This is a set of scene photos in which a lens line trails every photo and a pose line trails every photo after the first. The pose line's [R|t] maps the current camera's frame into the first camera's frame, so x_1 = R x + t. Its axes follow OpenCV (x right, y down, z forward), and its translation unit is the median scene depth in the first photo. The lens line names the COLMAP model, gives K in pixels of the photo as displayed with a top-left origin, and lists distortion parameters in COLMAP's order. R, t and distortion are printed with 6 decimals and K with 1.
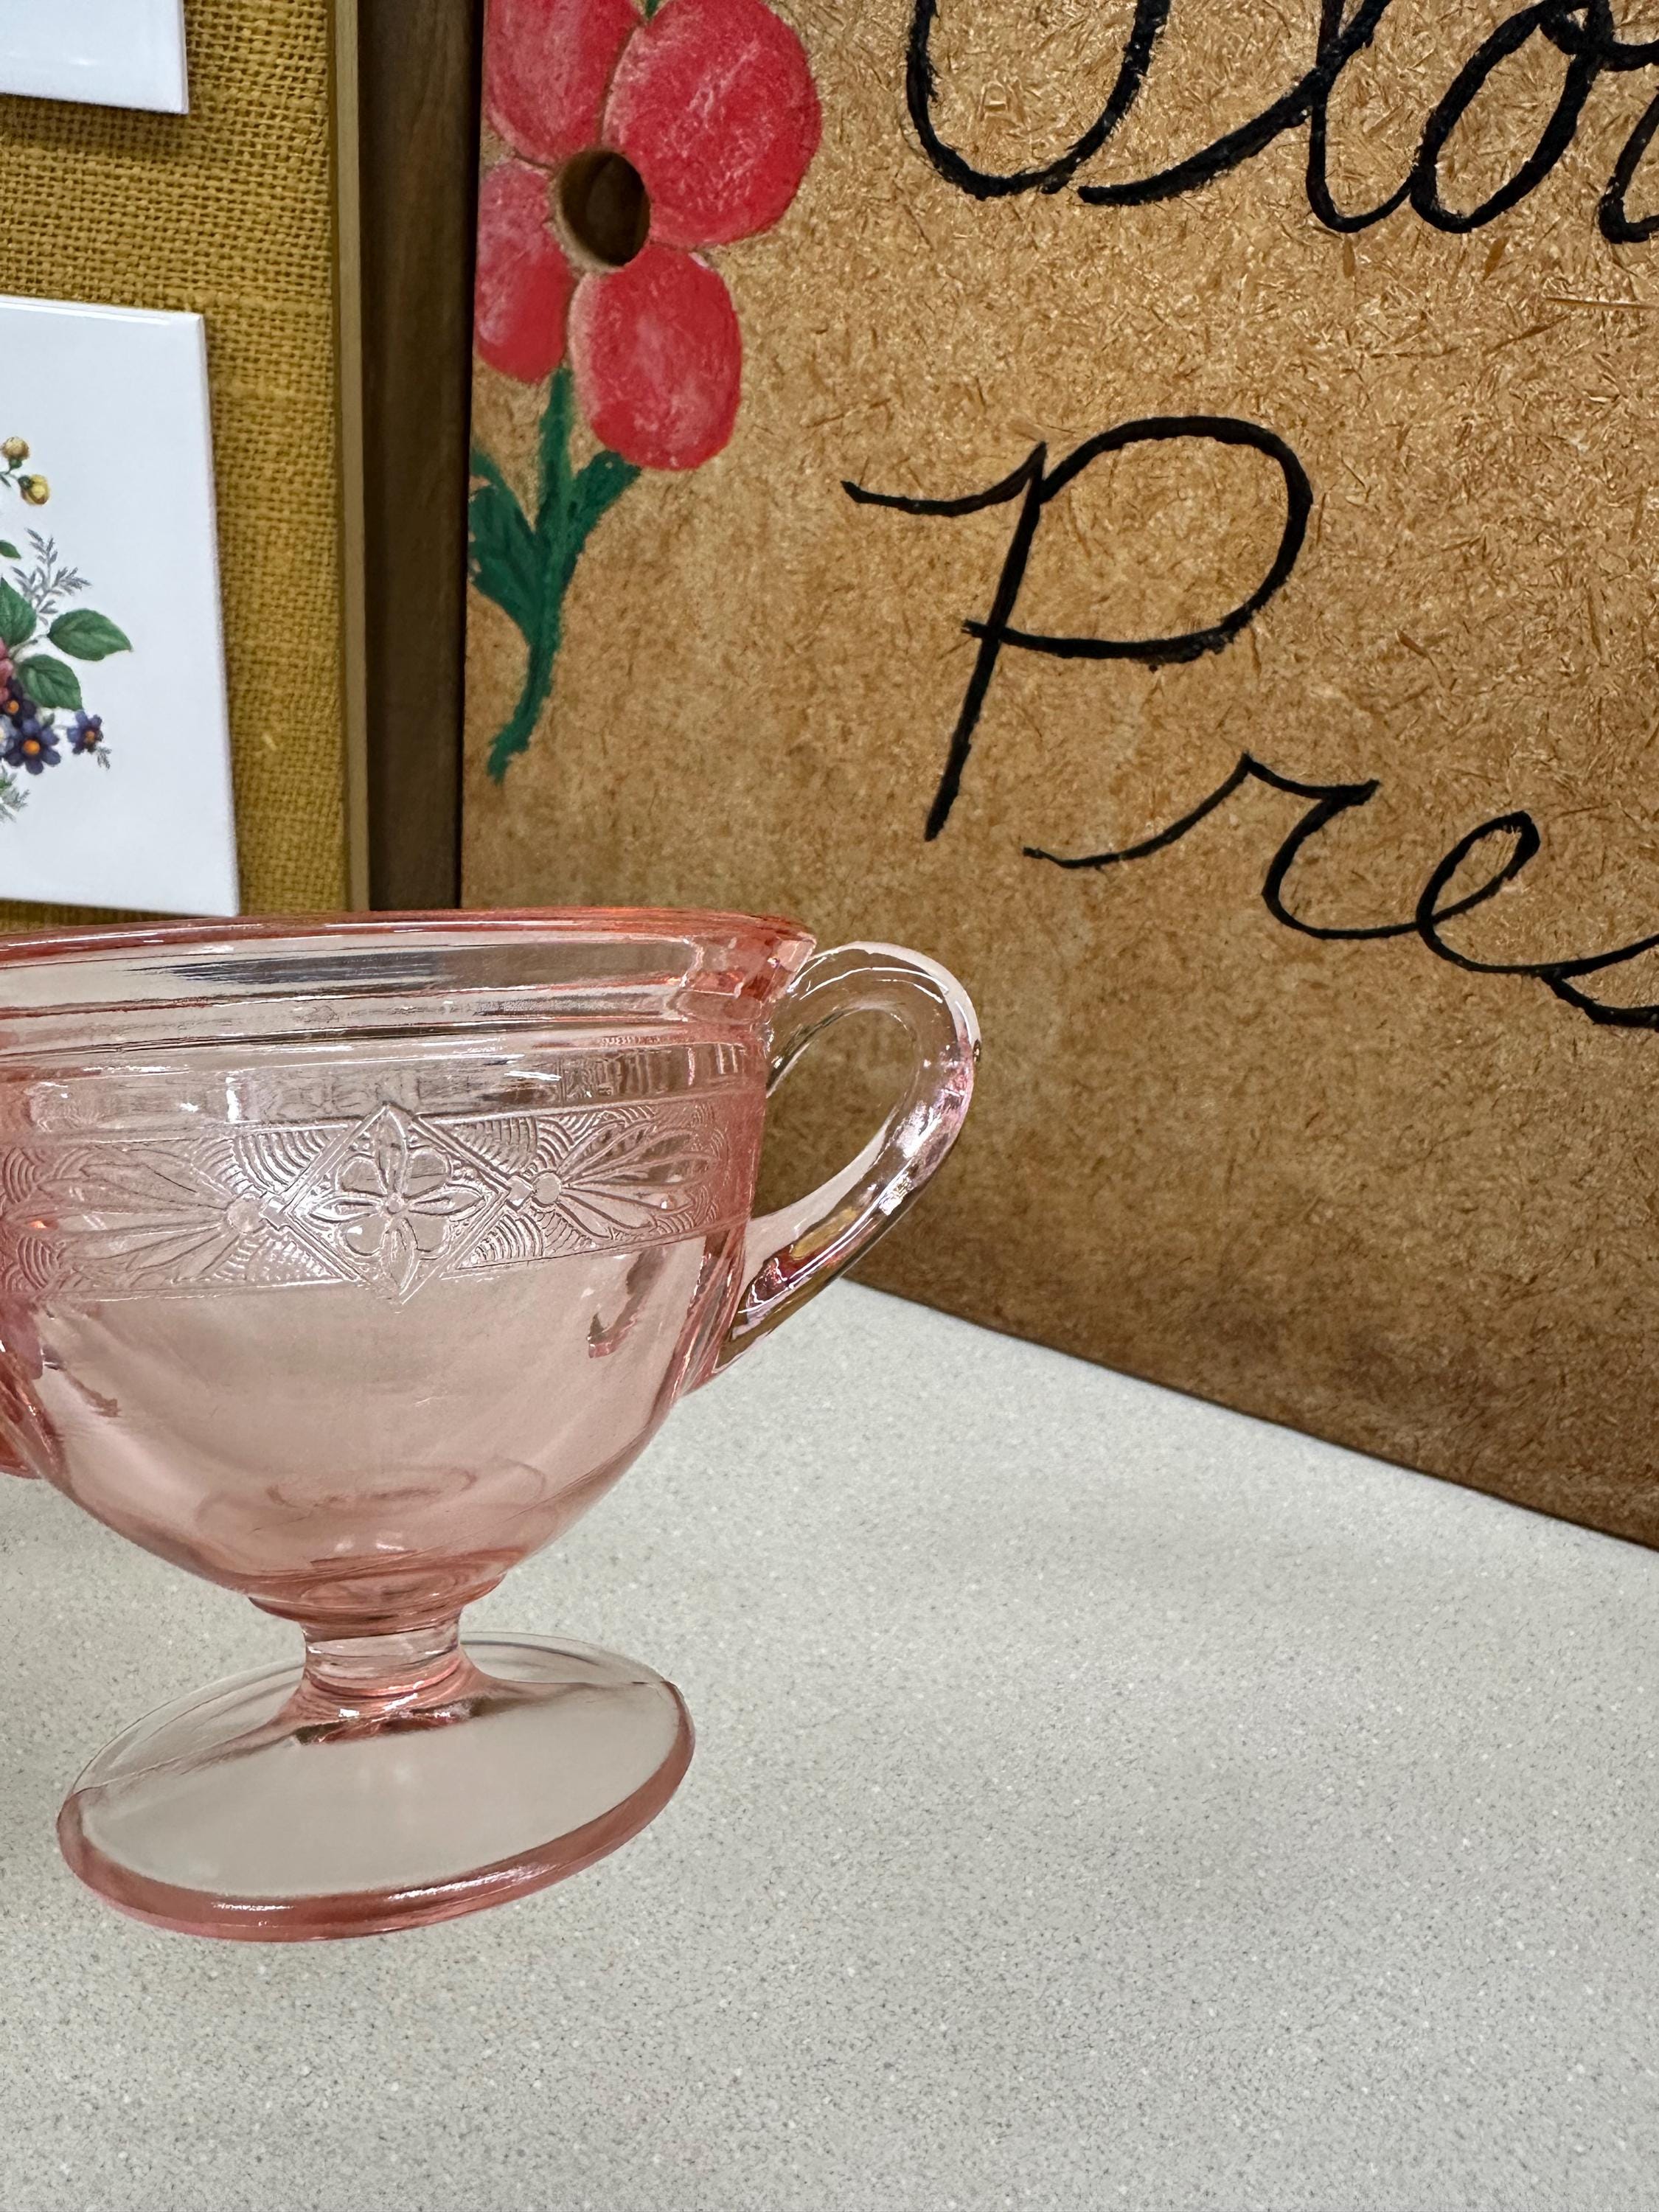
lens RADIAL K [[1615.0, 0, 711.5], [0, 1615.0, 1075.9], [0, 0, 1]] dist [0.038516, -0.026161]
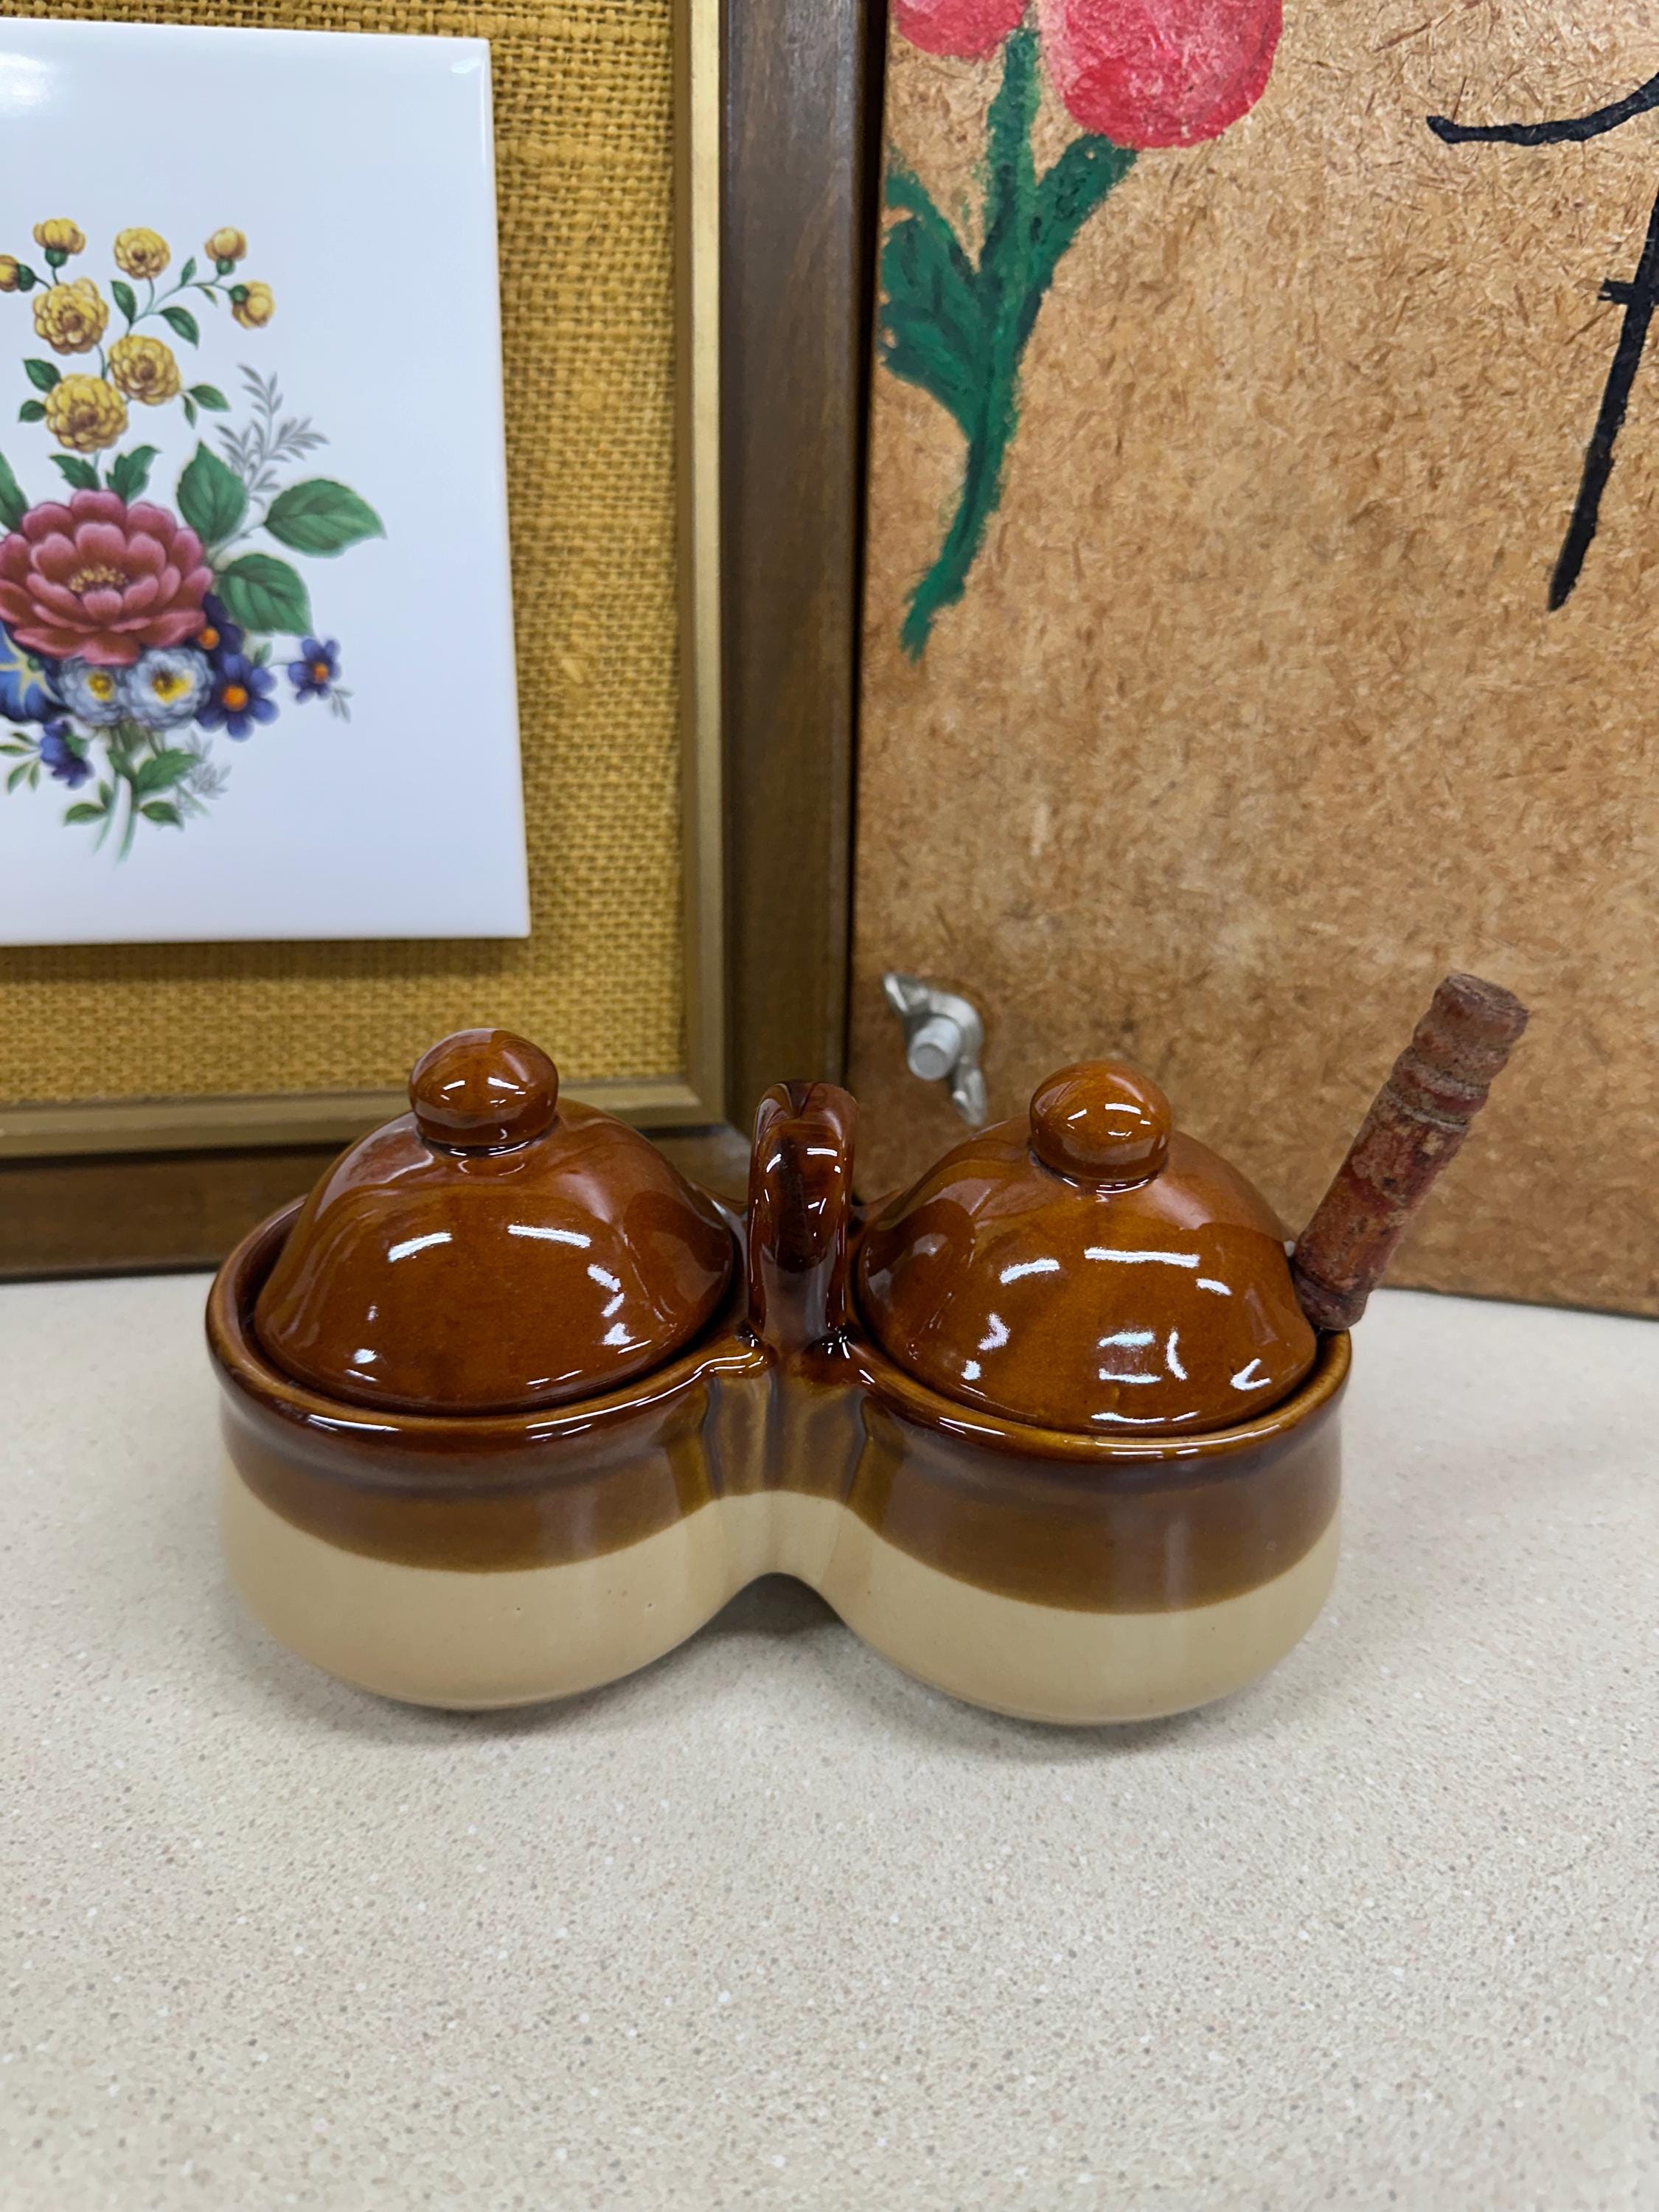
lens RADIAL K [[1613.3, 0, 829.5], [0, 1613.3, 1106.0], [0, 0, 1]] dist [-0.056482, 0.052251]
pose [[0.974452, -0.142439, 0.173653, -0.371762], [0.173983, 0.967677, -0.182565, 0.161122], [-0.142035, 0.208114, 0.967737, 0.401448]]
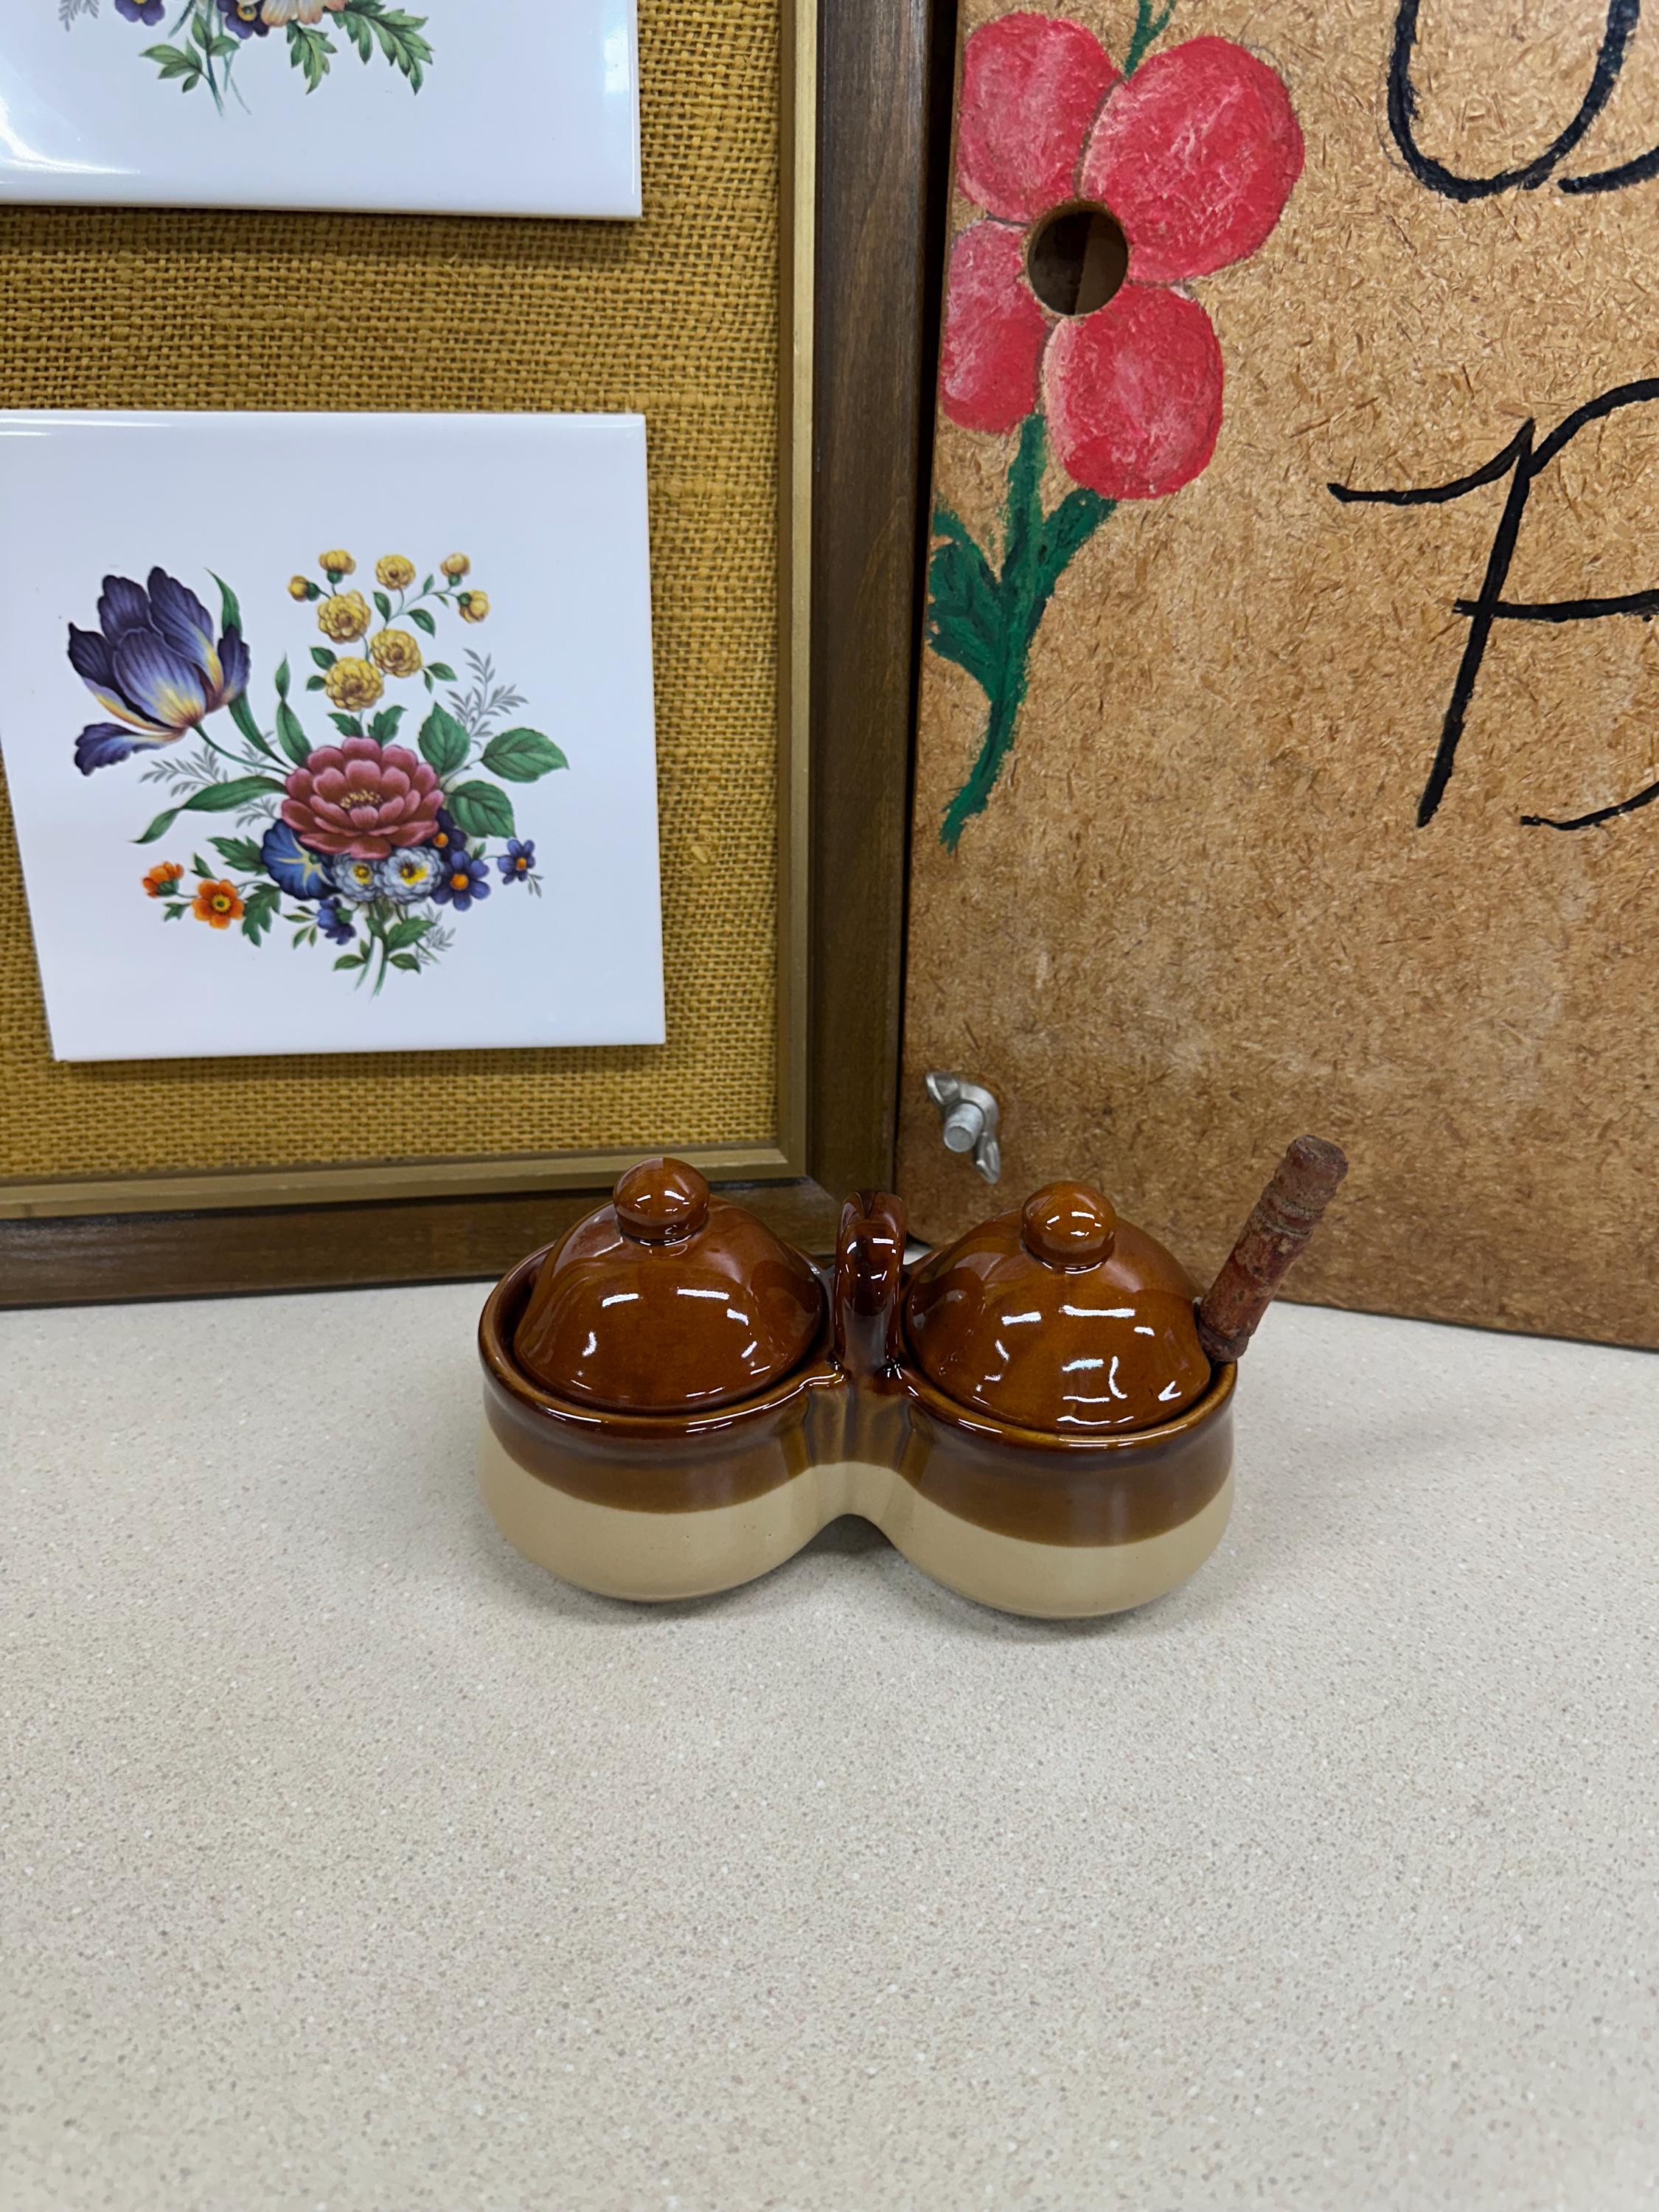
lens RADIAL K [[1597.0, 0, 829.5], [0, 1597.0, 1106.0], [0, 0, 1]] dist [0.049253, -0.052348]
pose [[0.979684, -0.145570, 0.137943, -0.418288], [0.163567, 0.977980, -0.129617, 0.102630], [-0.116037, 0.149546, 0.981922, 0.076603]]
